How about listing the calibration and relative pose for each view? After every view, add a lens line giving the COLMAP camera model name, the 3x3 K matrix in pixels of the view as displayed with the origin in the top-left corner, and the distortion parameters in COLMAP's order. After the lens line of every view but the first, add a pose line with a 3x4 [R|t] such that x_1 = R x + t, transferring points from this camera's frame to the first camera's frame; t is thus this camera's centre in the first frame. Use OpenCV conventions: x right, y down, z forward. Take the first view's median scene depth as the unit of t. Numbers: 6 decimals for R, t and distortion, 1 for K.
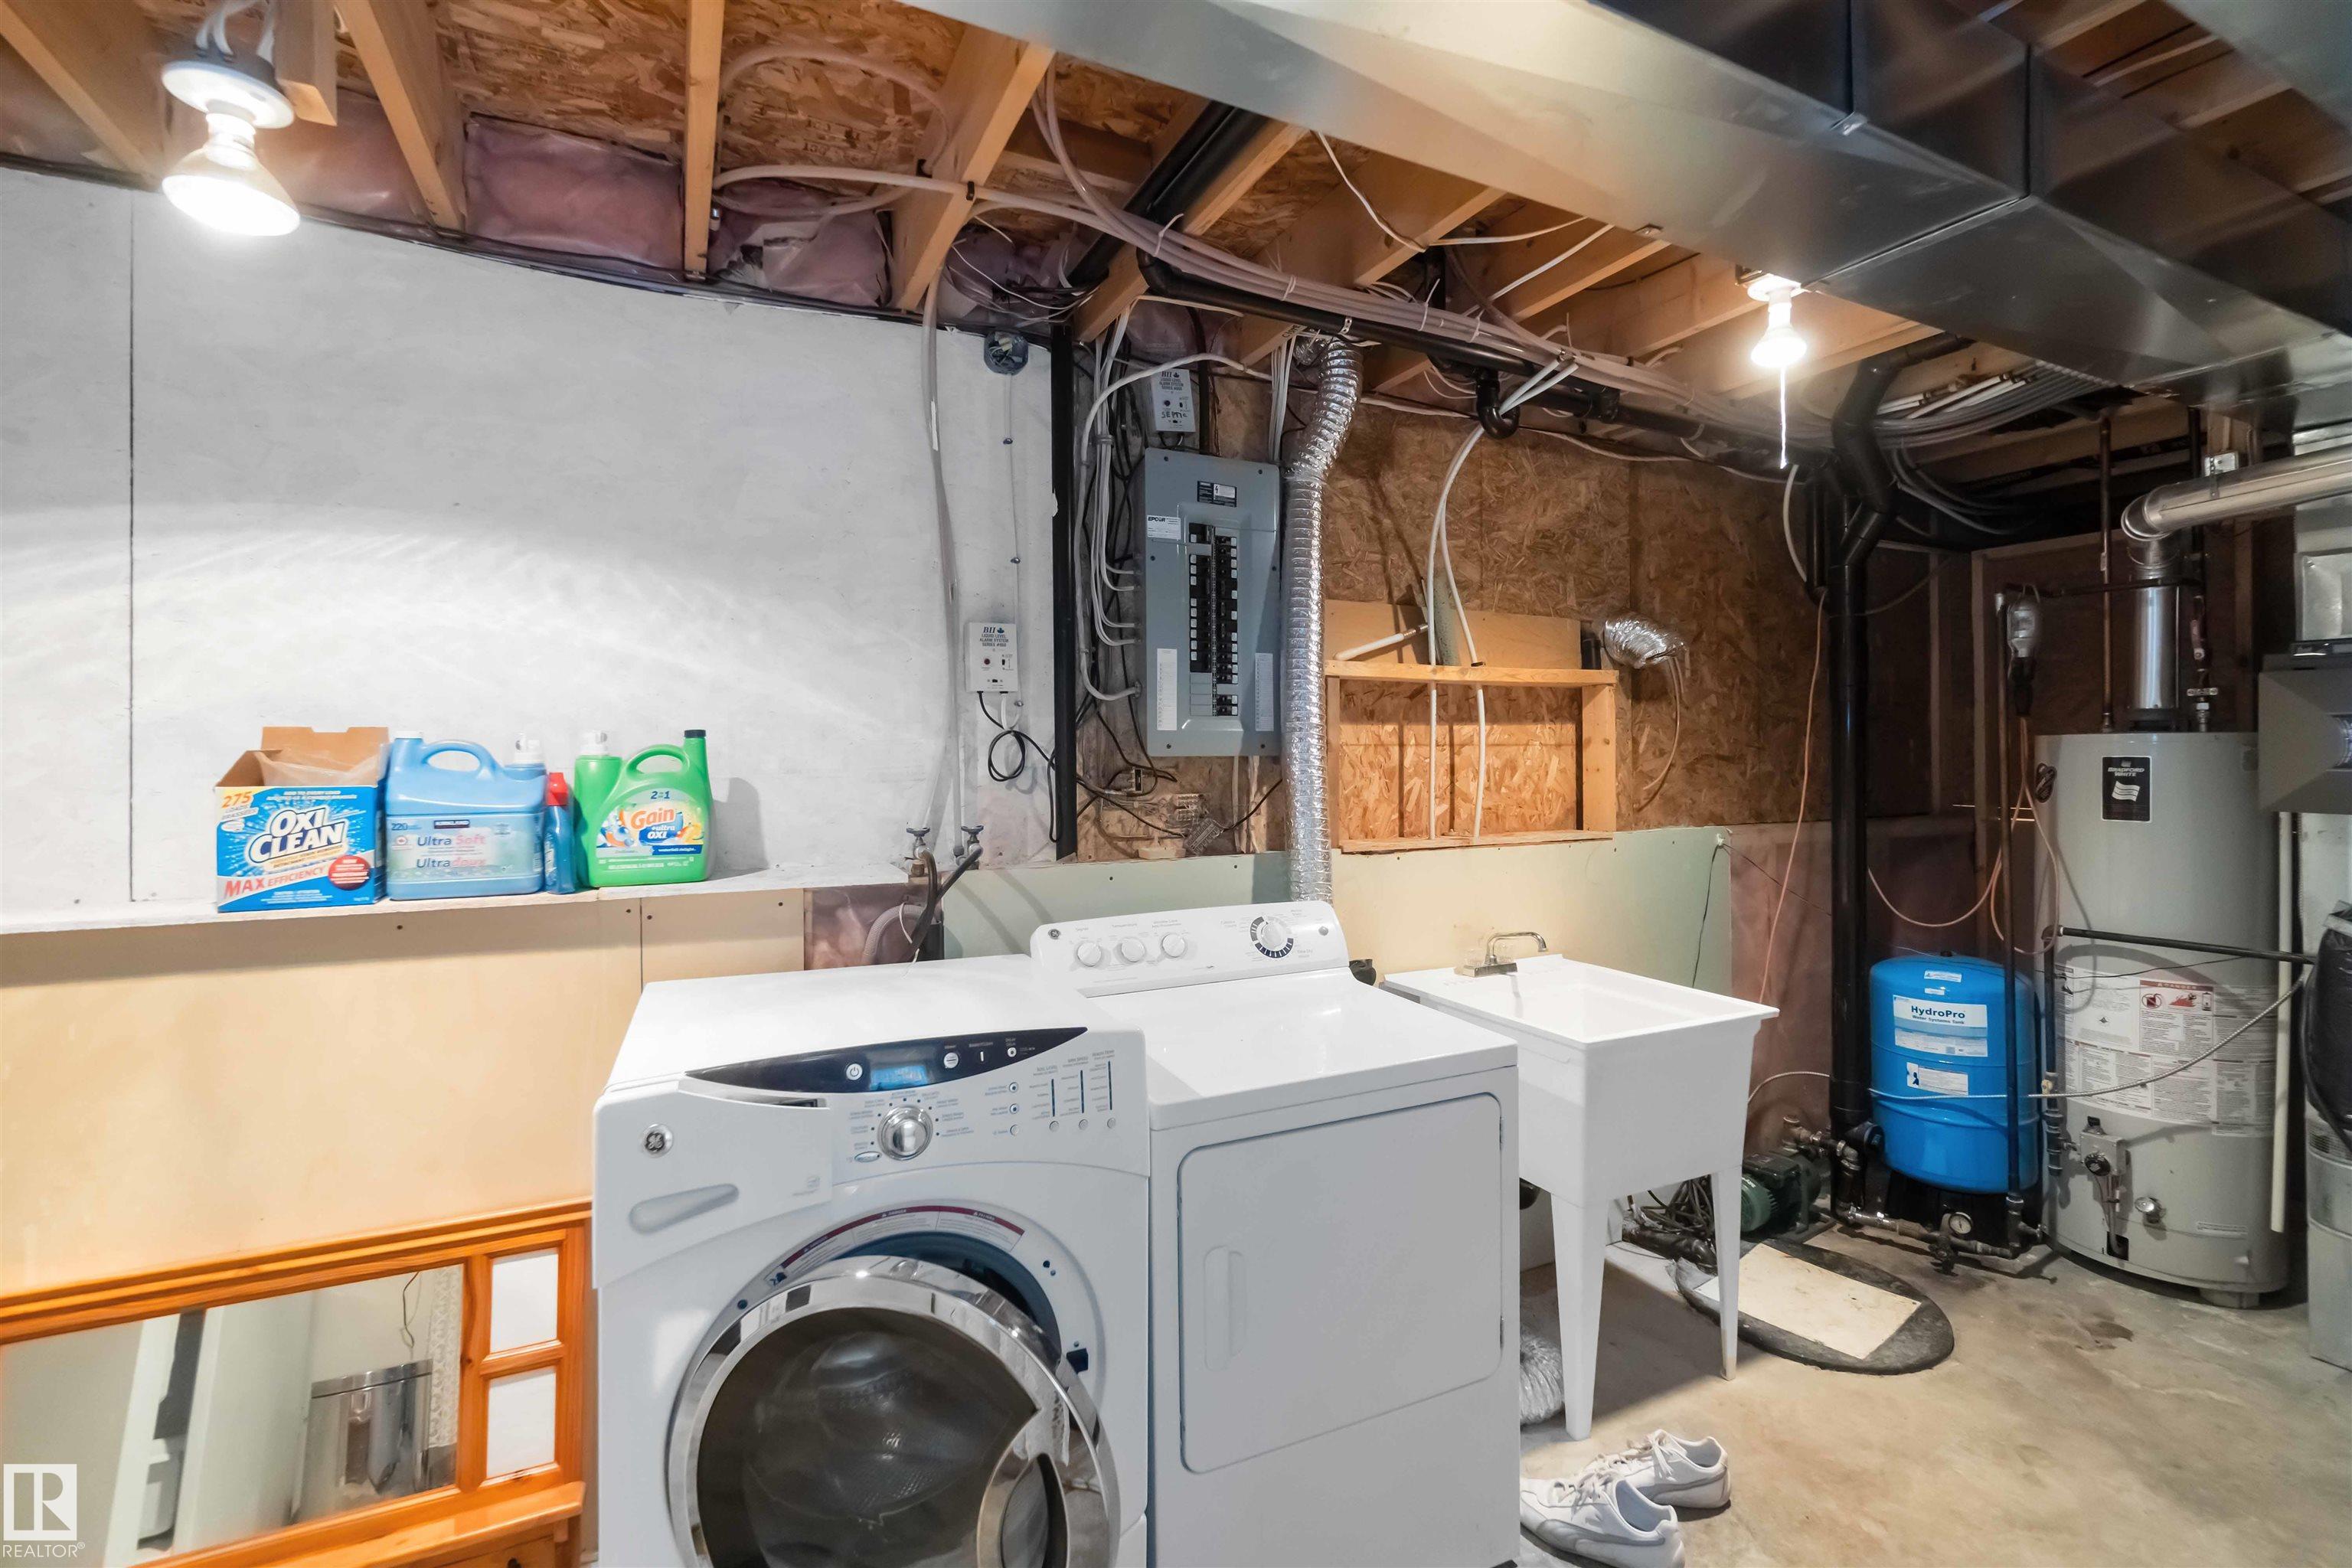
lens RADIAL K [[1025.2, 0, 1168.1], [0, 1025.2, 759.3], [0, 0, 1]] dist [-0.000112, 0.001051]
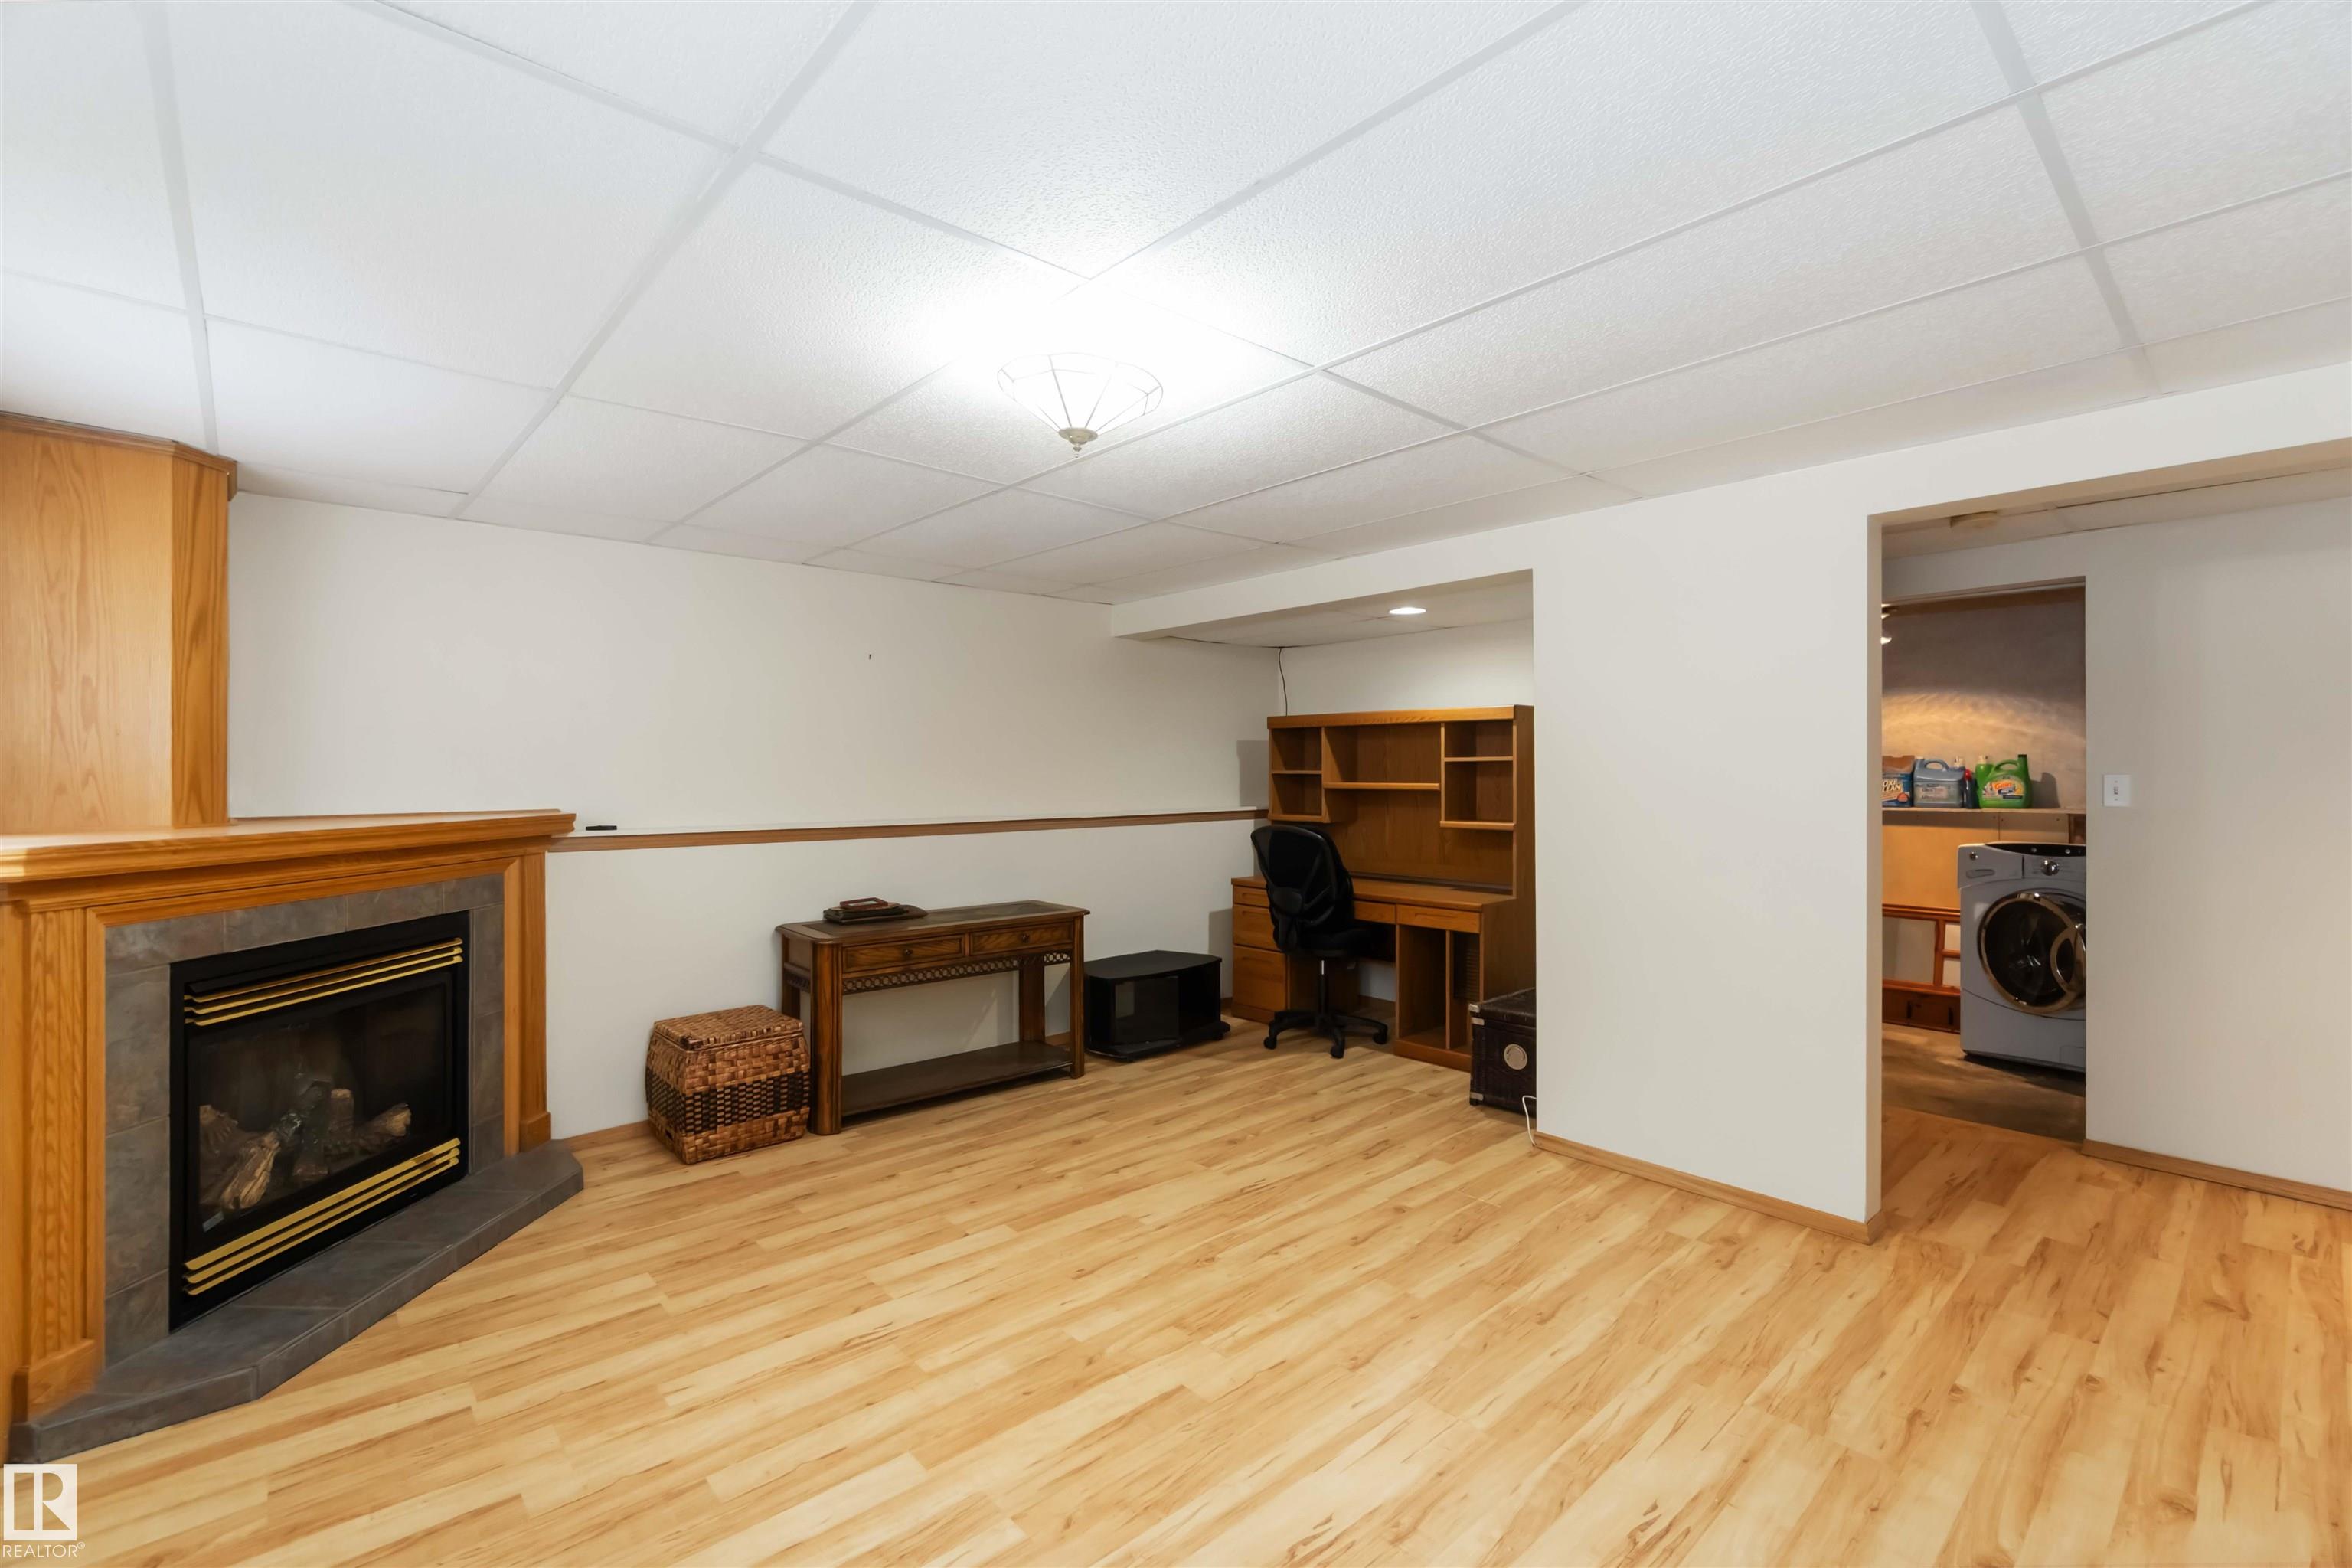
lens RADIAL K [[1025.2, 0, 1181.1], [0, 1025.2, 775.1], [0, 0, 1]] dist [-0.000112, 0.001051]
pose [[0.275914, 0.004447, -0.961172, 1.647311], [0.001918, 0.999985, 0.005177, 0.008620], [0.961180, -0.003272, 0.275902, -2.038413]]
